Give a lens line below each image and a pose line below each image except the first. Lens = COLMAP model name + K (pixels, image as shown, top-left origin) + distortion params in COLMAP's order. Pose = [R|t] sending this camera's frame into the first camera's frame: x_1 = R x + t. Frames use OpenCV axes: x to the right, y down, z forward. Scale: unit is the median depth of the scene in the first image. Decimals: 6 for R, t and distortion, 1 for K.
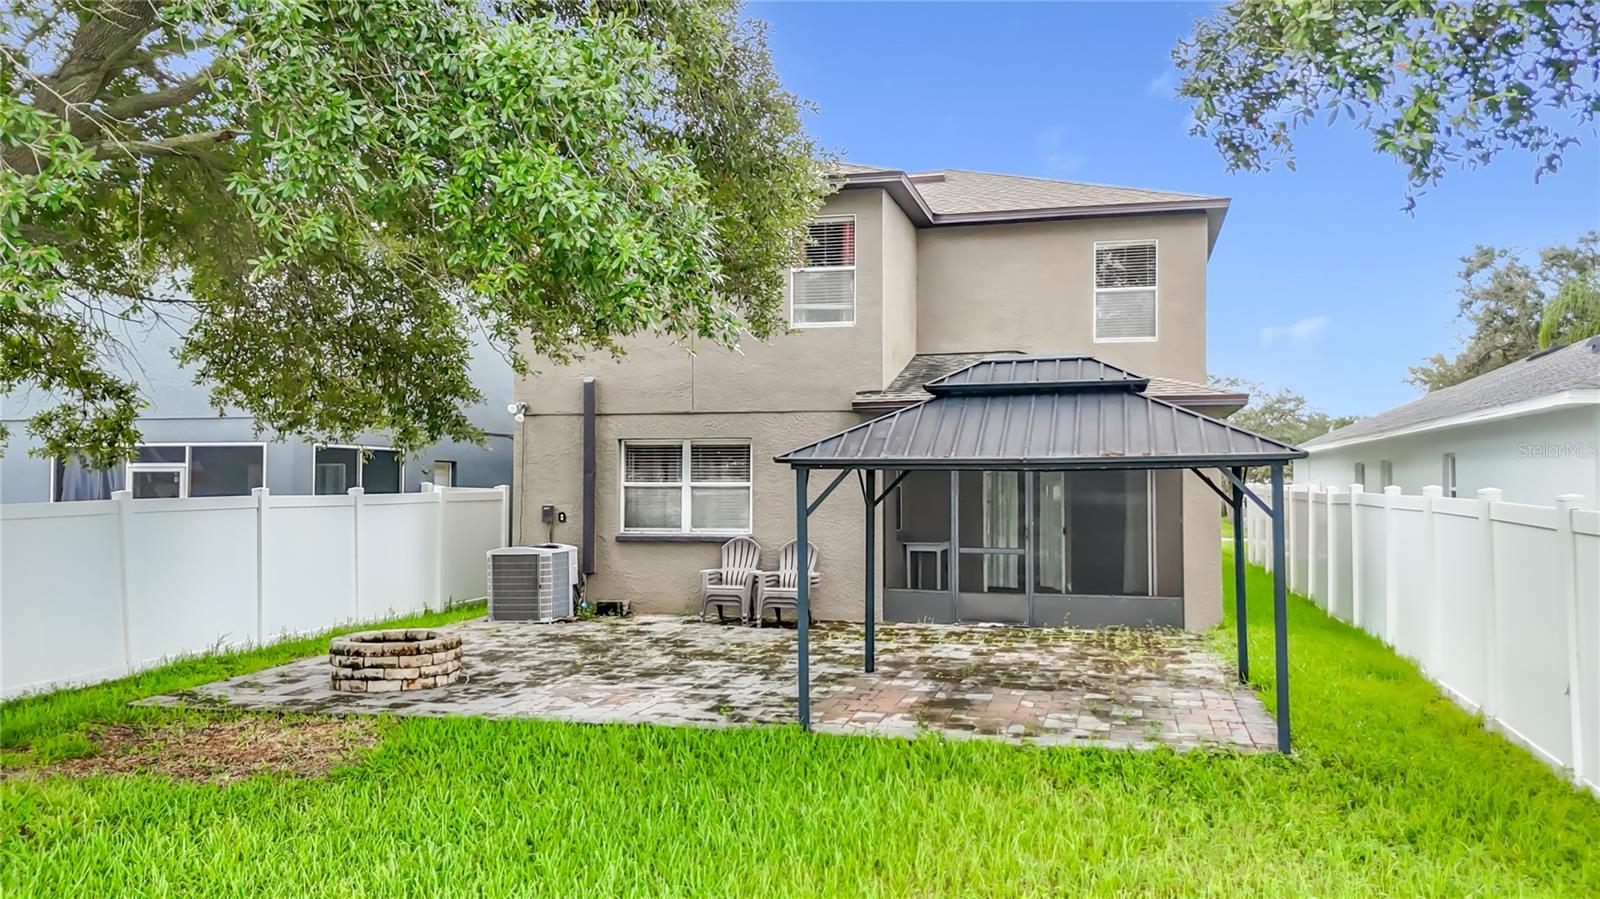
lens RADIAL K [[1170.0, 0, 798.6], [0, 1170.0, 475.6], [0, 0, 1]] dist [0.050695, -0.003468]
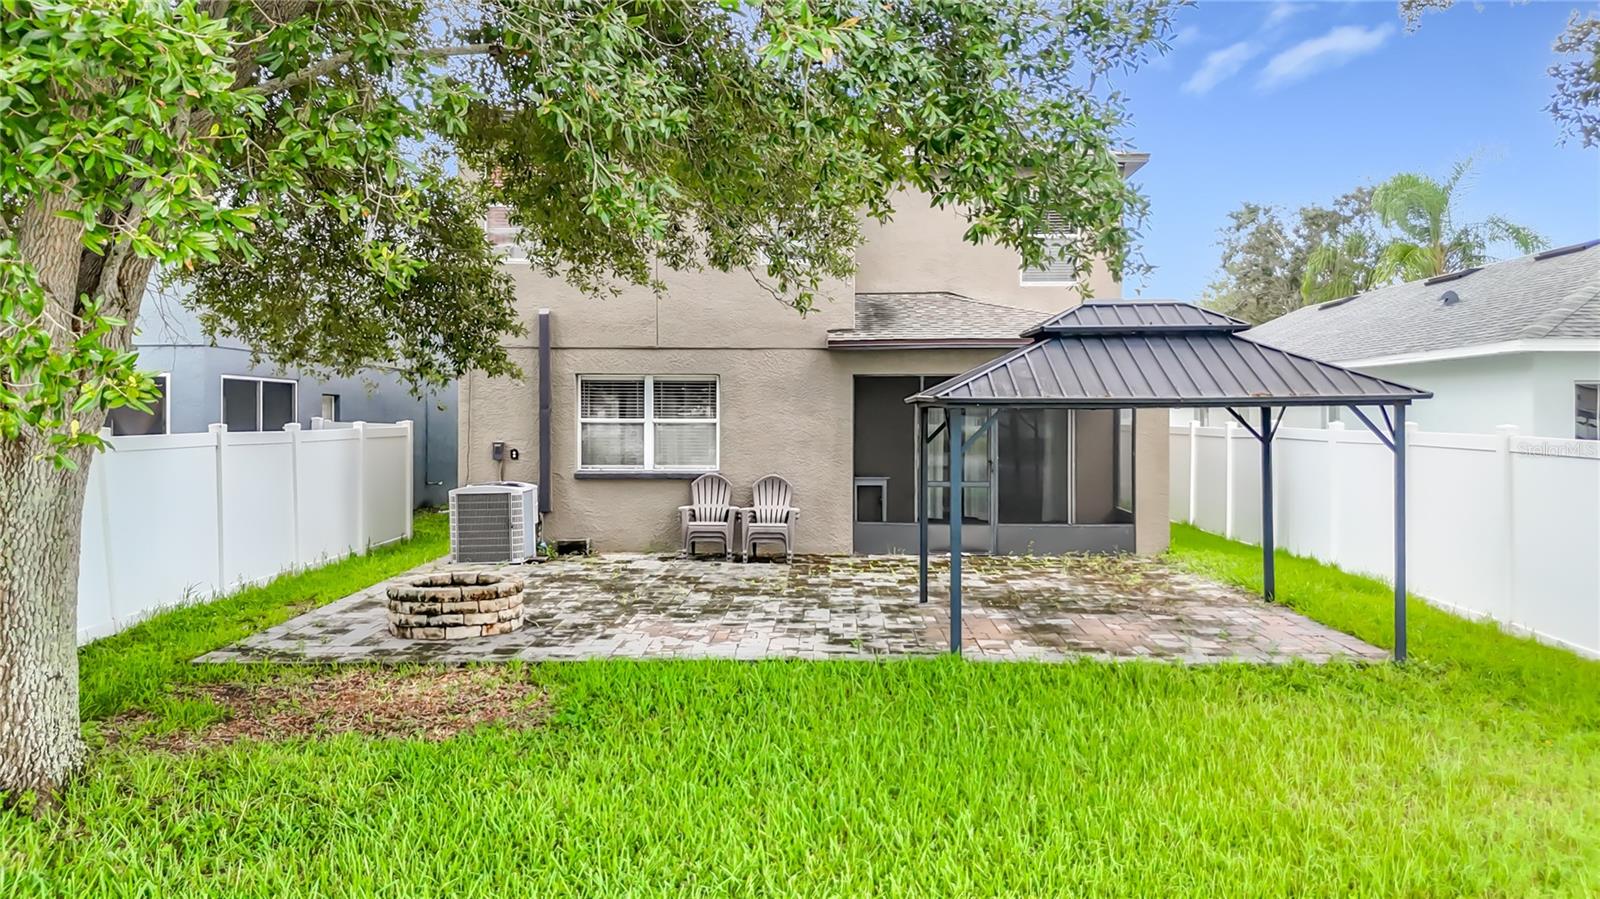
lens RADIAL K [[1169.7, 0, 756.9], [0, 1169.7, 451.1], [0, 0, 1]] dist [0.055932, -0.000820]
pose [[0.977929, -0.005838, 0.208856, -0.217889], [-0.001741, 0.999347, 0.036086, -0.002599], [-0.208931, -0.035654, 0.977280, 0.014019]]
